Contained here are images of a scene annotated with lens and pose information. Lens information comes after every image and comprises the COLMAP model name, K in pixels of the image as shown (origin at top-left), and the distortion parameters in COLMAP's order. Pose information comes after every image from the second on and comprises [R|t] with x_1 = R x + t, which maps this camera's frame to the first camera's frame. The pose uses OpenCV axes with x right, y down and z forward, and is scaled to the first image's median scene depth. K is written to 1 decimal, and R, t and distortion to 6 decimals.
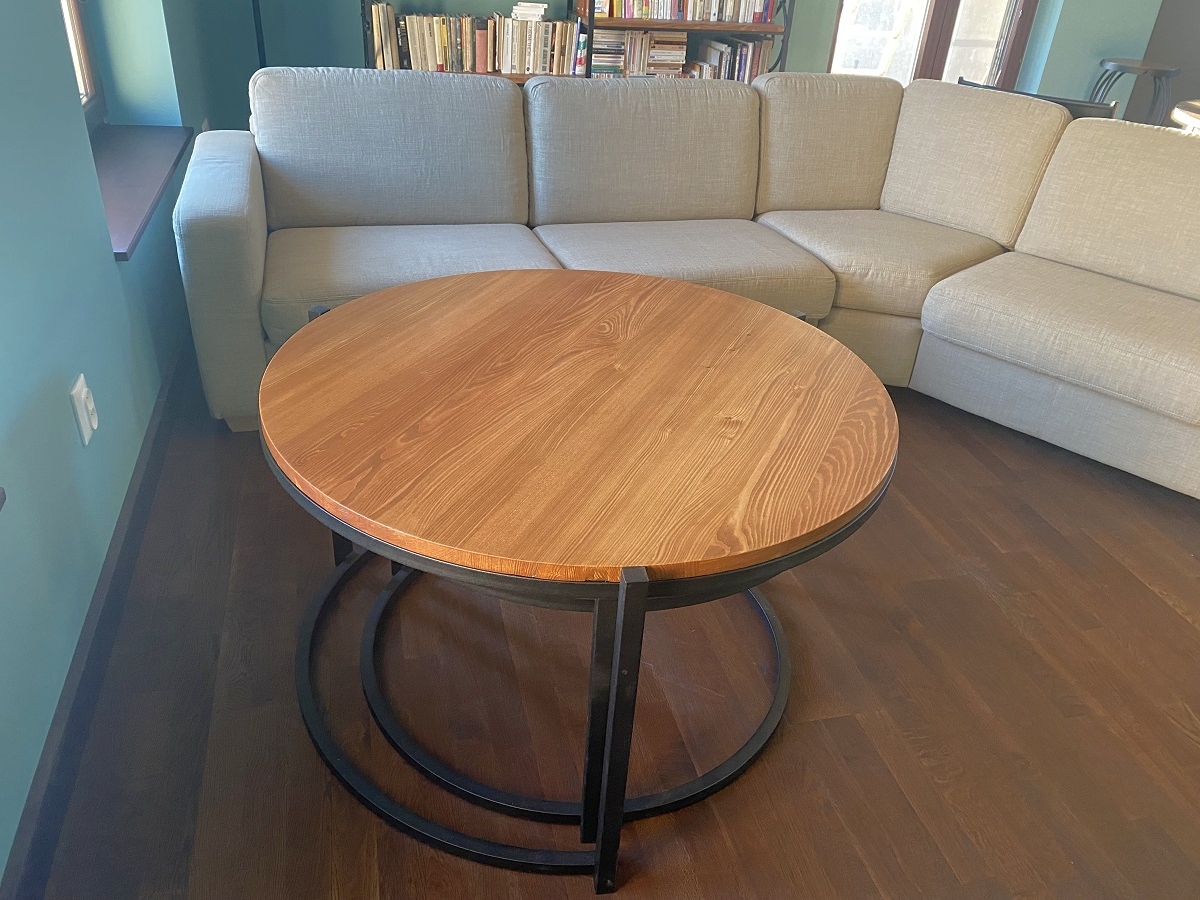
lens RADIAL K [[921.4, 0, 600.0], [0, 921.4, 450.0], [0, 0, 1]] dist [0.004476, -0.000521]
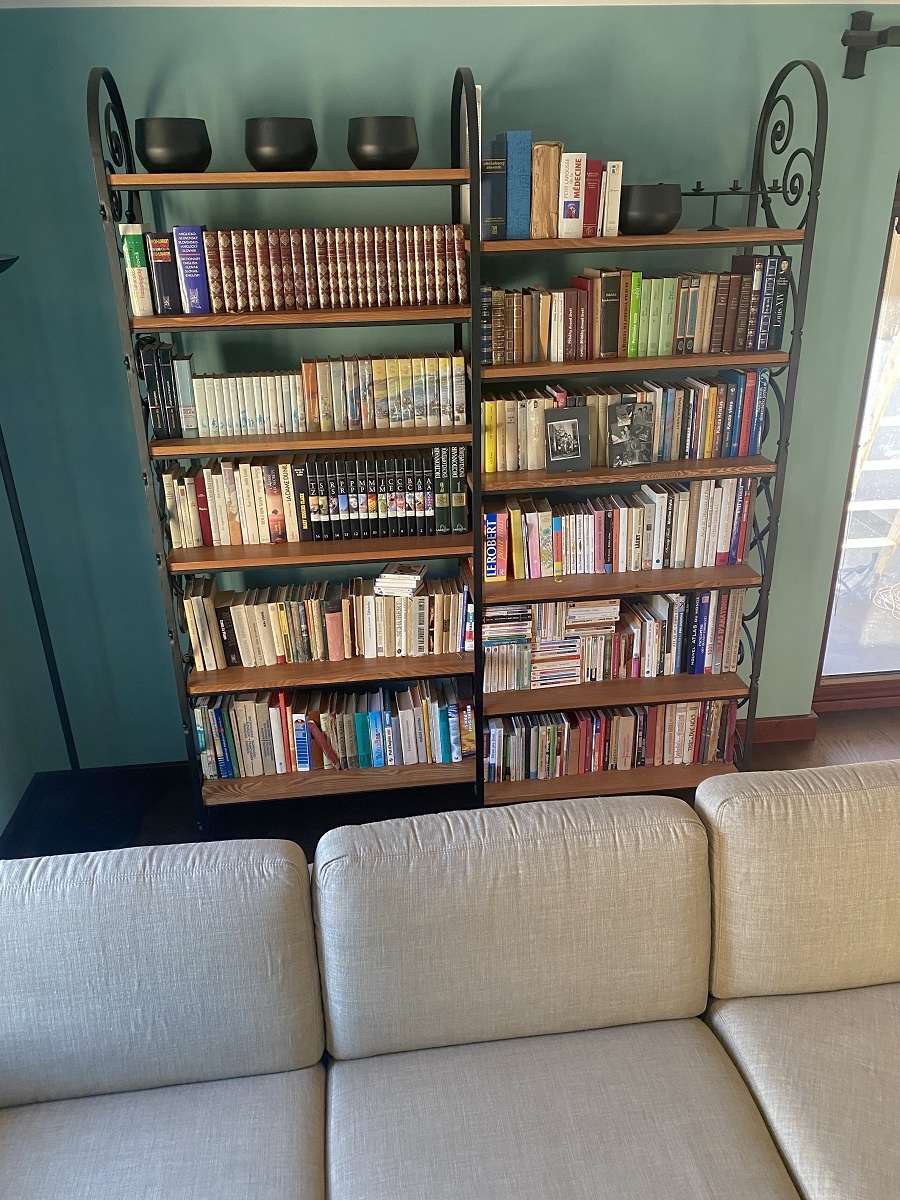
lens RADIAL K [[898.5, 0, 453.5], [0, 898.5, 597.6], [0, 0, 1]] dist [0.083932, -0.131600]
pose [[0.984823, -0.013724, -0.173017, 0.127503], [-0.005842, 0.993682, -0.112077, -0.525905], [0.173462, 0.111386, 0.978521, 0.412884]]
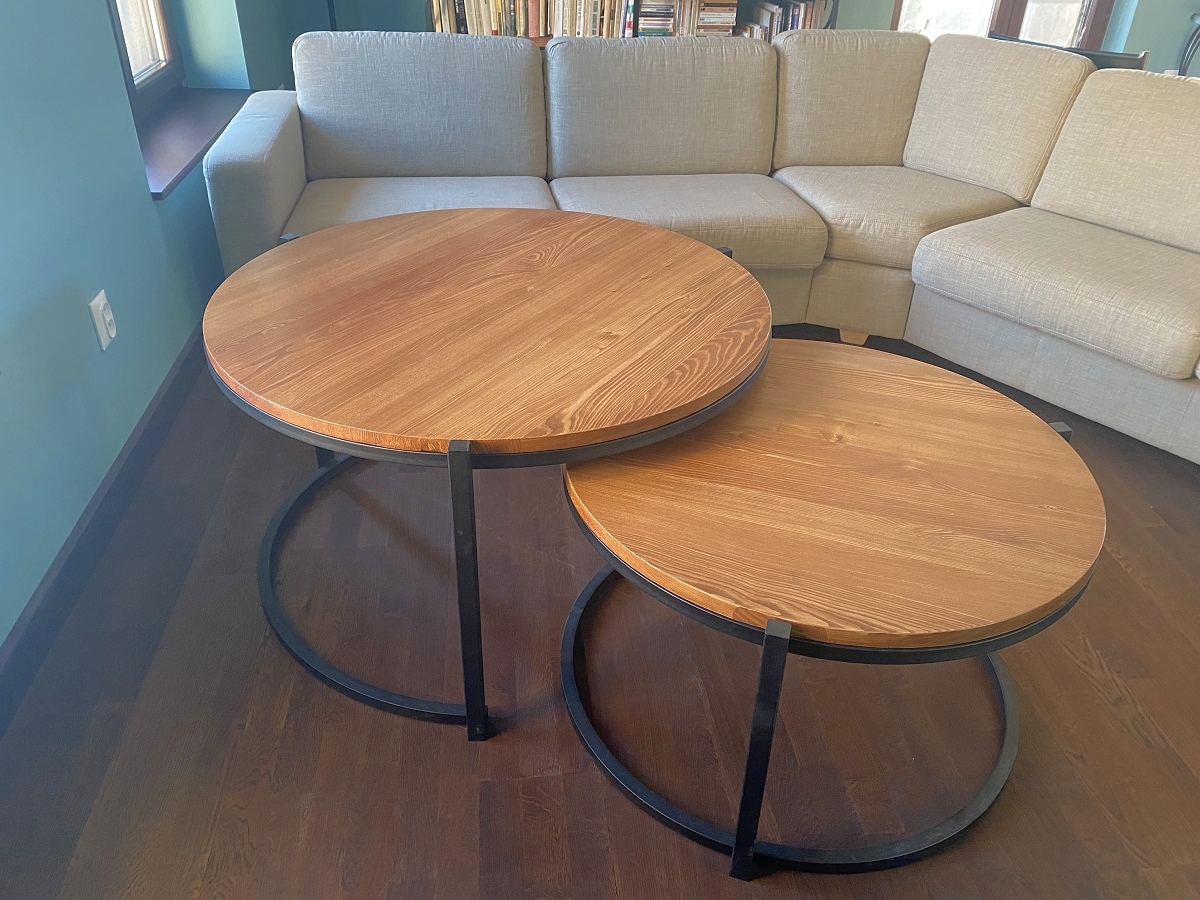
lens RADIAL K [[921.4, 0, 600.0], [0, 921.4, 450.0], [0, 0, 1]] dist [0.004476, -0.000521]
pose [[0.989285, 0.043872, -0.139252, 0.157385], [-0.040649, 0.998838, 0.025909, 0.042597], [0.140227, -0.019971, 0.989918, -0.056008]]
